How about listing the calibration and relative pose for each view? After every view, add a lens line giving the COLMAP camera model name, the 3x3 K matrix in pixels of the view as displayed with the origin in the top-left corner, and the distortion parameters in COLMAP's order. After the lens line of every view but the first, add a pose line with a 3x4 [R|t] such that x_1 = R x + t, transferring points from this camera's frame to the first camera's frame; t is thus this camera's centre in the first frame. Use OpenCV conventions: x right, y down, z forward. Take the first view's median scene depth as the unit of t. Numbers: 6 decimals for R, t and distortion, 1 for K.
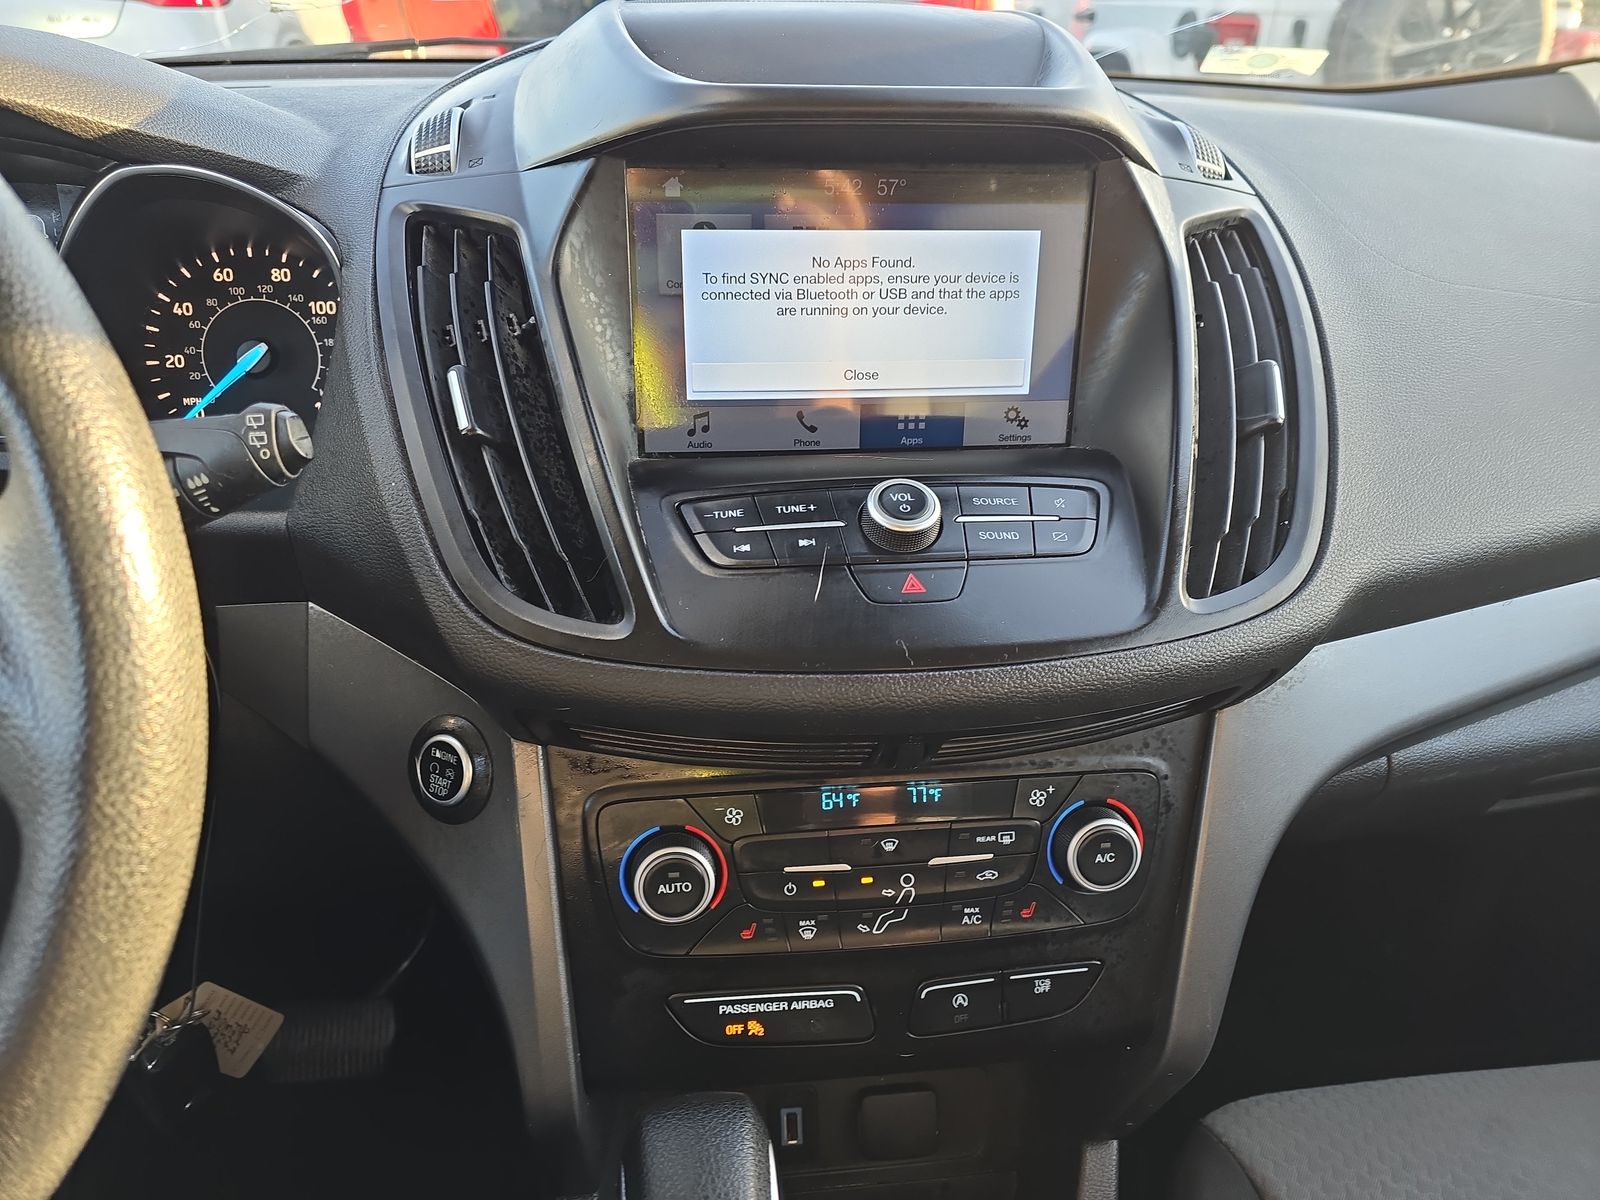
lens RADIAL K [[1074.5, 0, 800.0], [0, 1074.5, 600.0], [0, 0, 1]] dist [0.070939, -0.078343]
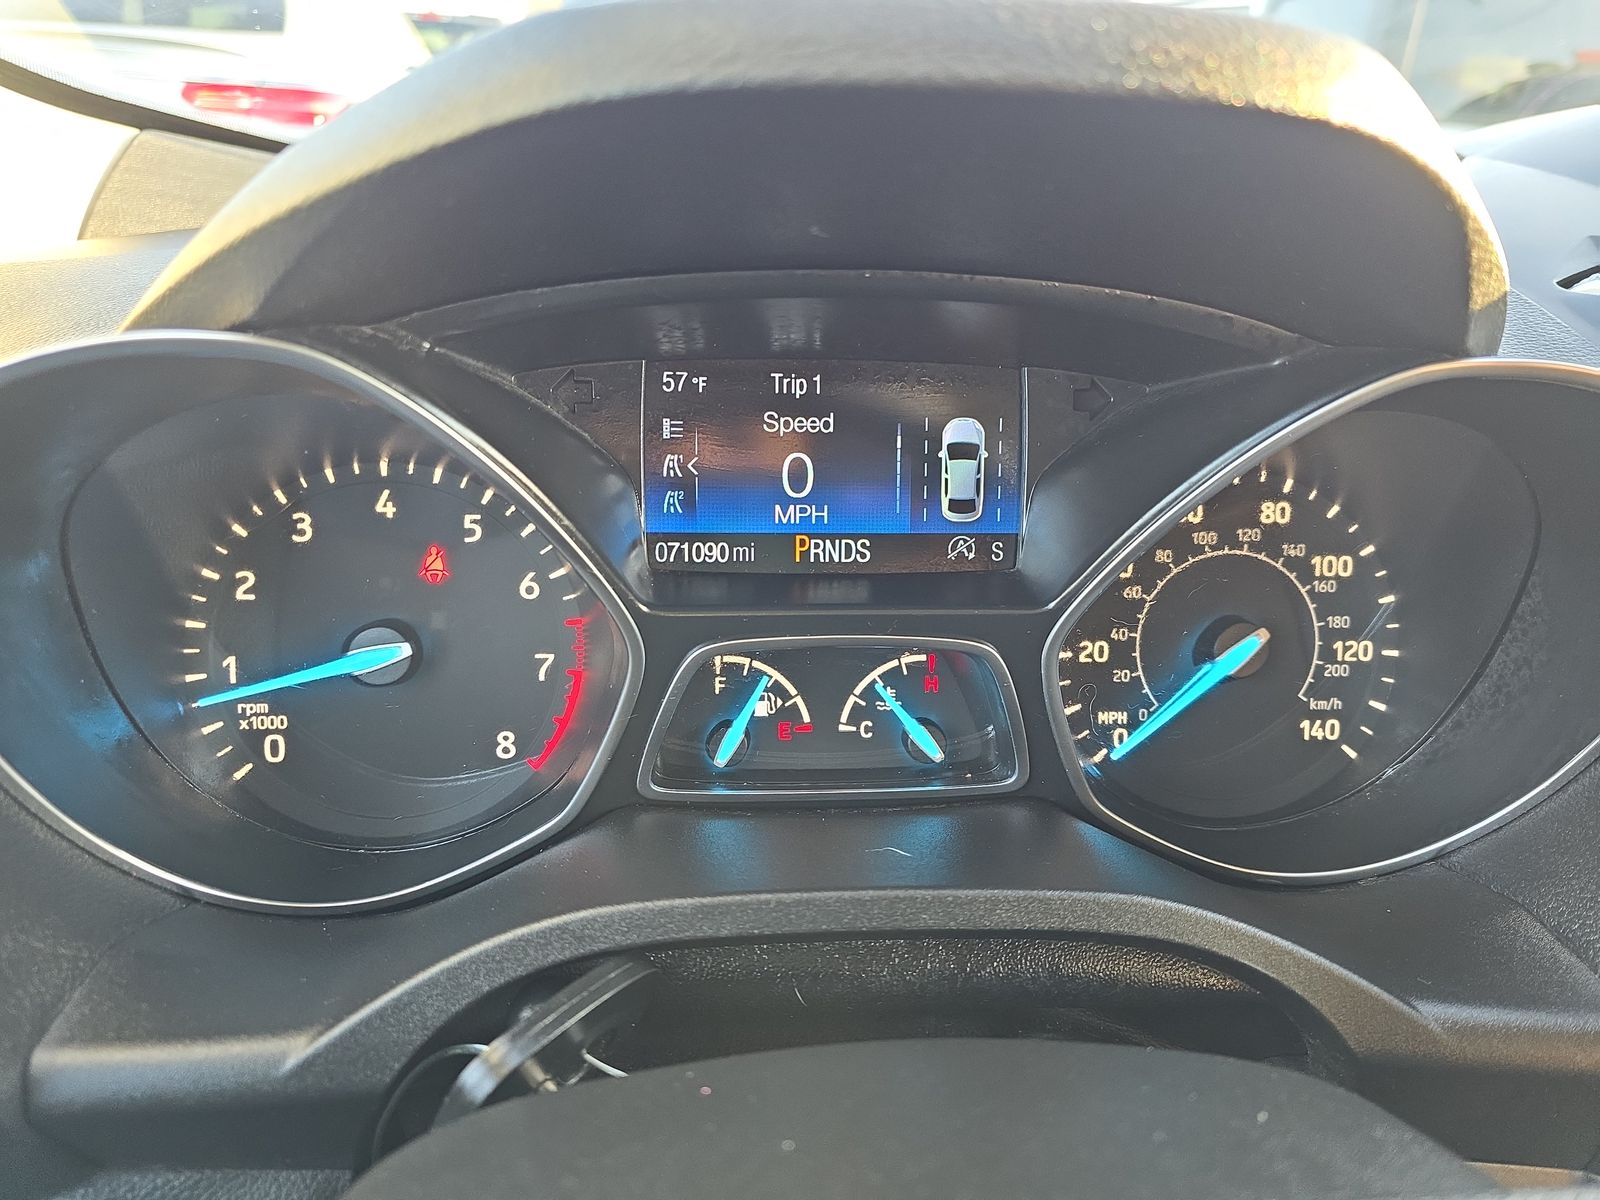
lens RADIAL K [[1075.6, 0, 800.0], [0, 1075.6, 600.0], [0, 0, 1]] dist [-0.005395, -0.001574]
pose [[0.999647, 0.025615, -0.007079, -0.852733], [-0.026156, 0.995454, -0.091582, -0.221253], [0.004701, 0.091735, 0.995772, 0.485899]]
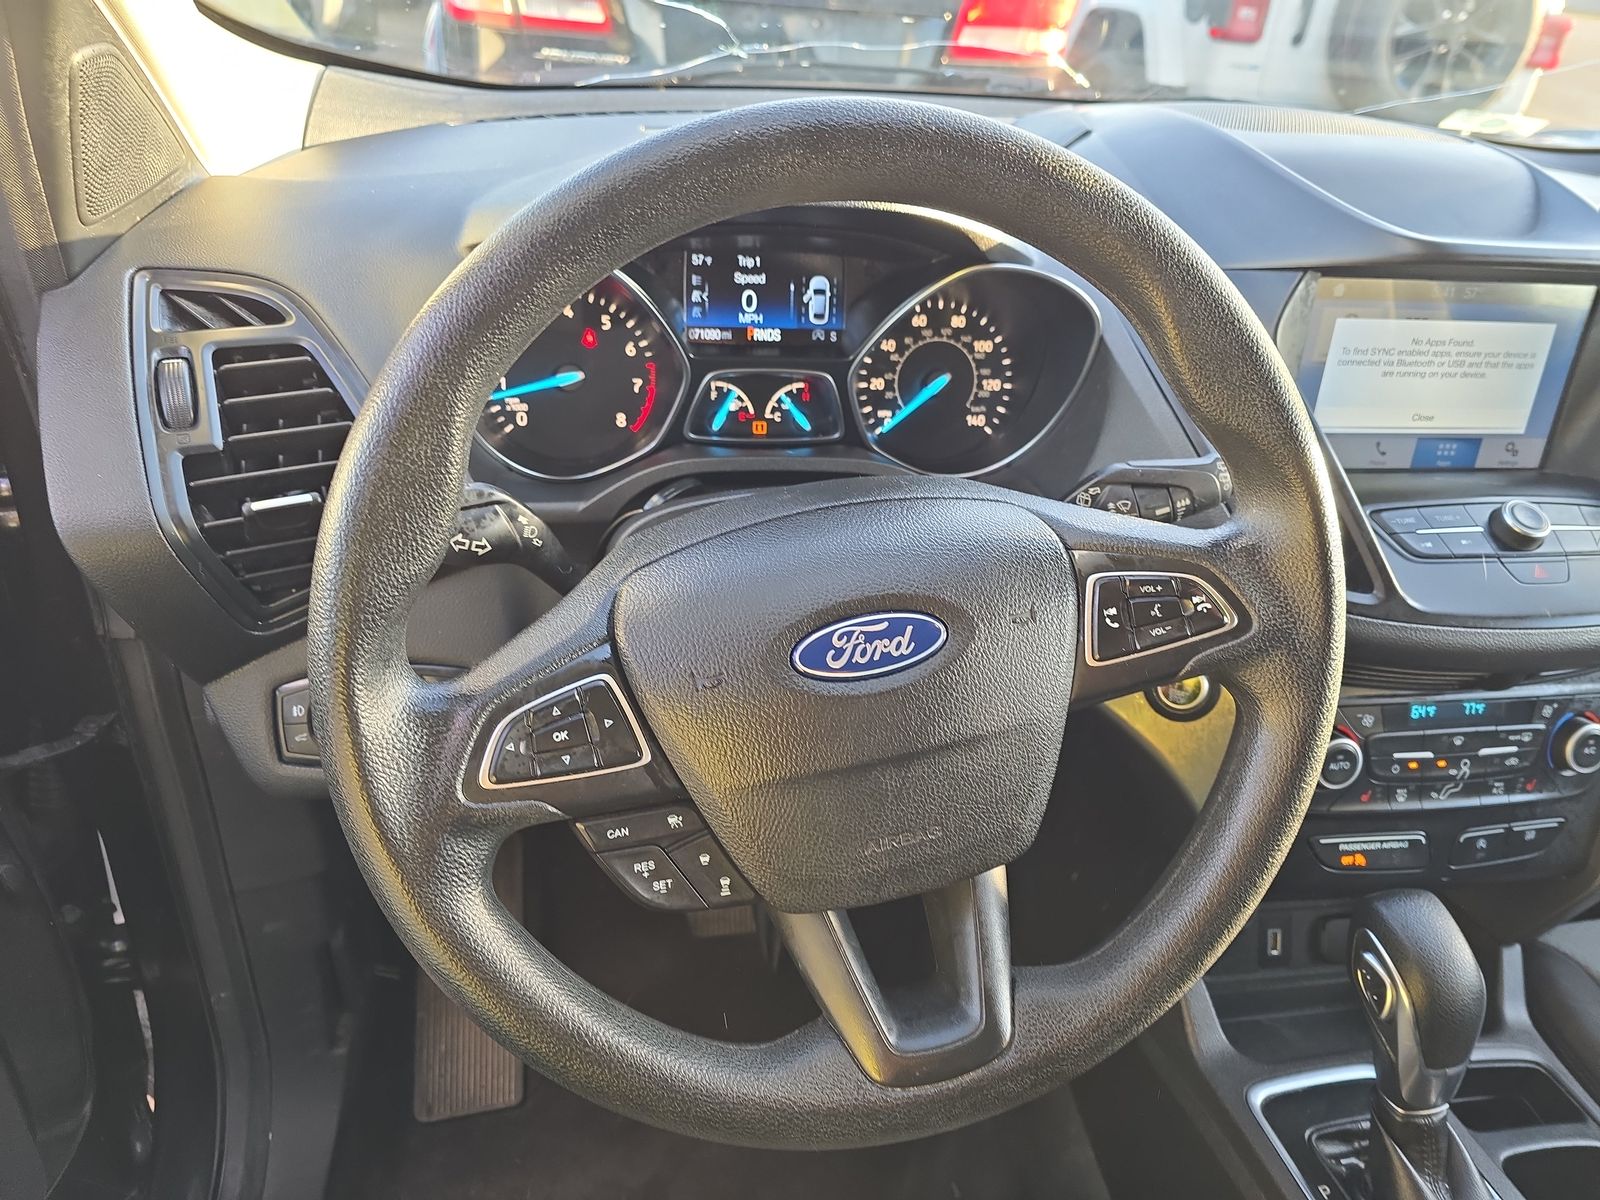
lens RADIAL K [[1088.6, 0, 800.0], [0, 1088.6, 600.0], [0, 0, 1]] dist [0.063258, -0.062717]
pose [[0.996294, 0.020562, 0.083514, -0.907518], [-0.025716, 0.997799, 0.061119, -0.036542], [-0.082073, -0.063040, 0.994631, -0.416404]]
